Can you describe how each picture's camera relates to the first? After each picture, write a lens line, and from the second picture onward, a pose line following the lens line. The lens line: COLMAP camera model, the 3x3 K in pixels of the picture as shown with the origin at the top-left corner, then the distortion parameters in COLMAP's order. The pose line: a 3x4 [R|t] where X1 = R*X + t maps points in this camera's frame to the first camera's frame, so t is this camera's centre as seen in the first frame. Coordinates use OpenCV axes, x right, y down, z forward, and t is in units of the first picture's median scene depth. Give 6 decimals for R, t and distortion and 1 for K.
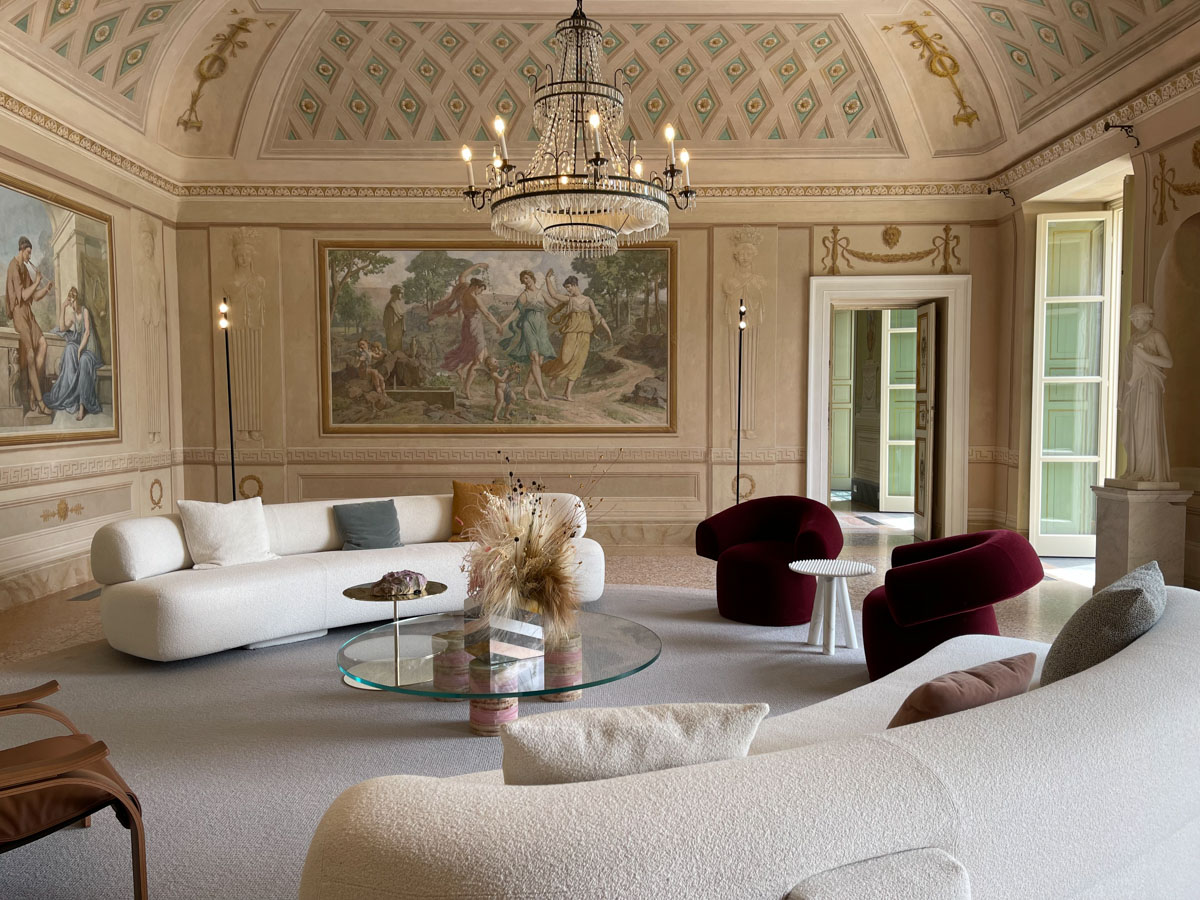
lens RADIAL K [[914.1, 0, 594.3], [0, 914.1, 458.9], [0, 0, 1]] dist [0.013967, -0.005444]
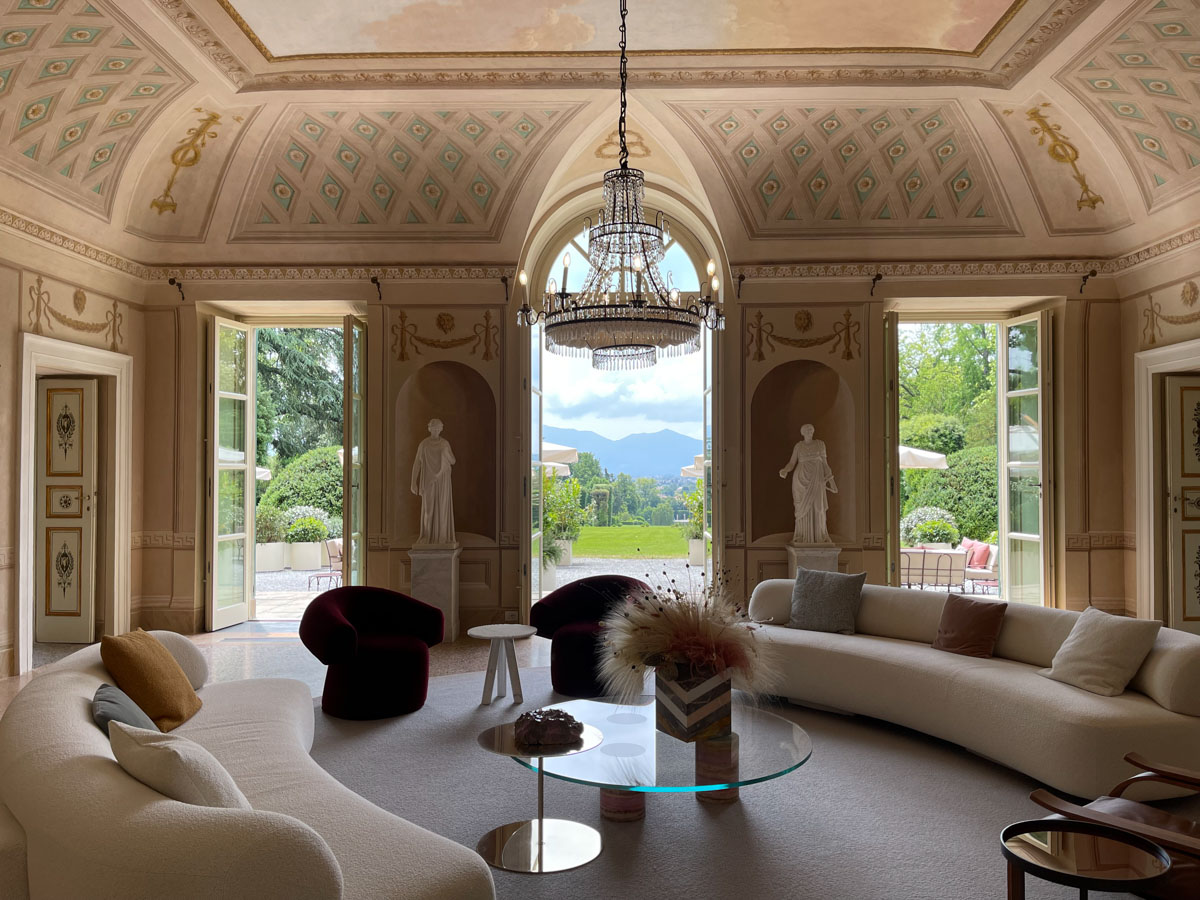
lens RADIAL K [[914.1, 0, 593.7], [0, 914.1, 449.3], [0, 0, 1]] dist [0.013967, -0.005444]
pose [[0.032242, 0.029057, 0.999058, -0.549520], [0.057251, 0.997882, -0.030870, -0.043957], [-0.997839, 0.058192, 0.030510, 0.487653]]
